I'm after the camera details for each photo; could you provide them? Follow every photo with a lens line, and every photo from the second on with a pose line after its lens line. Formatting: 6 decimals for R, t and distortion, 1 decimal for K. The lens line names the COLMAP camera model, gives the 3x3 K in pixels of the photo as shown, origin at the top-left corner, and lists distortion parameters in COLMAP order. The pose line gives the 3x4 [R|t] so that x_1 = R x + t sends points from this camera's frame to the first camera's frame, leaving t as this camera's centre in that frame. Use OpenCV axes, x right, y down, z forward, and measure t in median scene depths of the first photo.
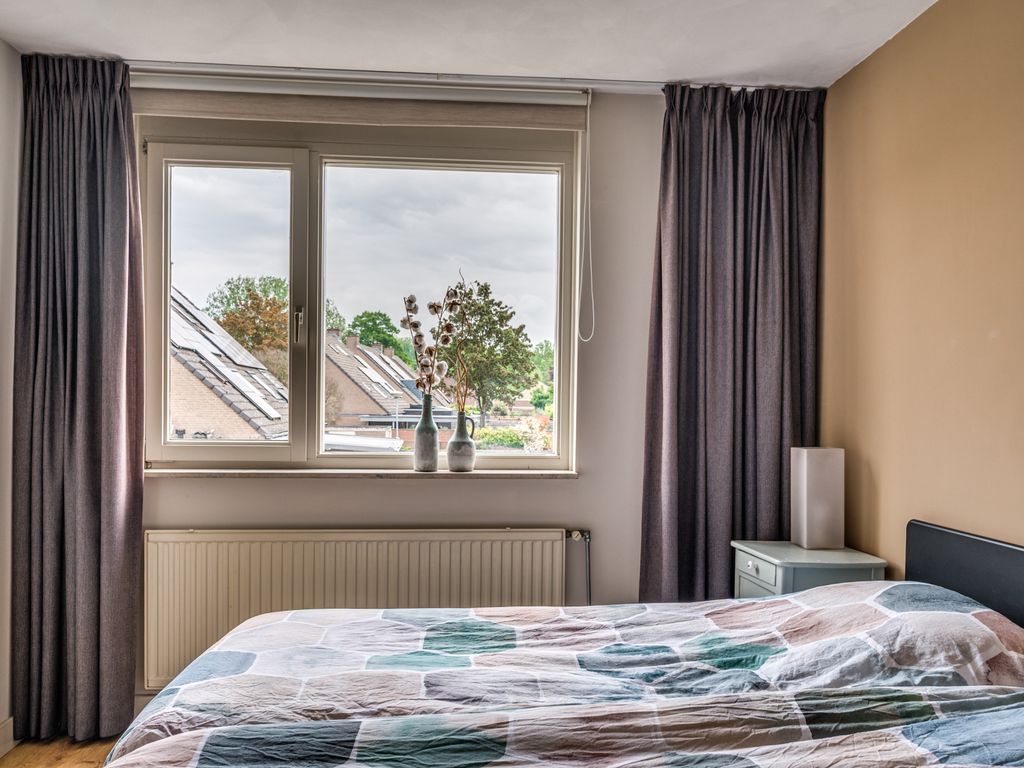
lens RADIAL K [[894.3, 0, 577.5], [0, 894.3, 405.8], [0, 0, 1]] dist [-0.004661, 0.011261]
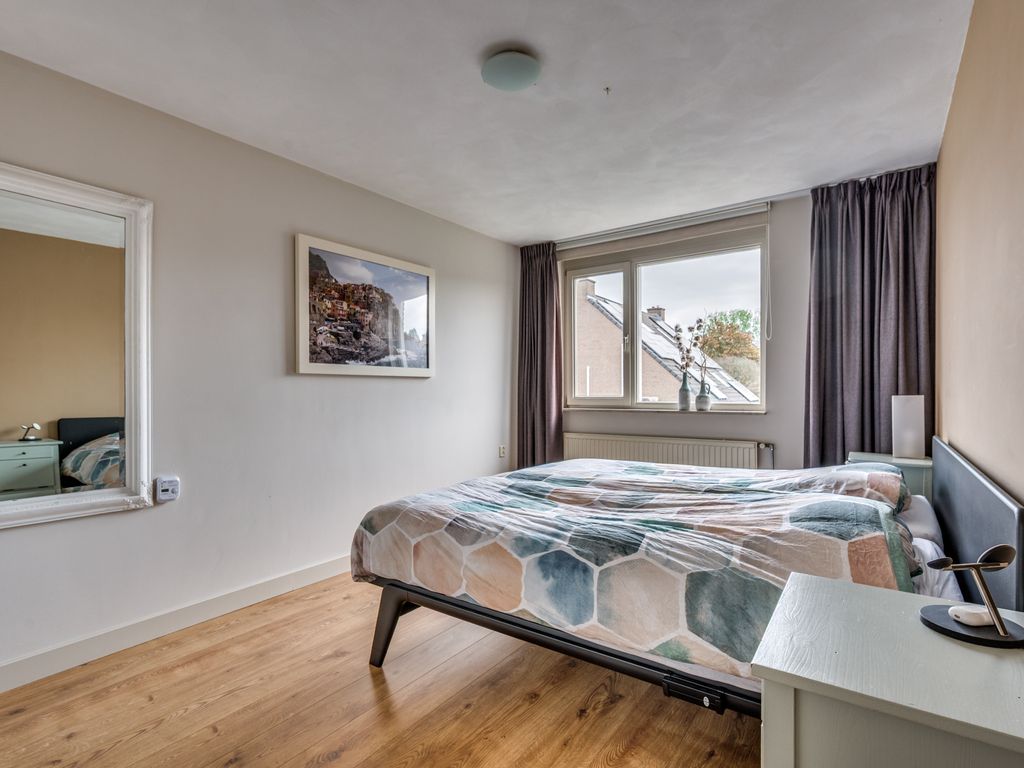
lens RADIAL K [[652.7, 0, 513.4], [0, 652.7, 394.1], [0, 0, 1]] dist [0.001984, 0.000608]
pose [[0.728378, -0.020234, -0.684876, 0.543956], [0.013488, 0.999794, -0.015194, 0.052276], [0.685042, 0.001829, 0.728501, -0.328862]]
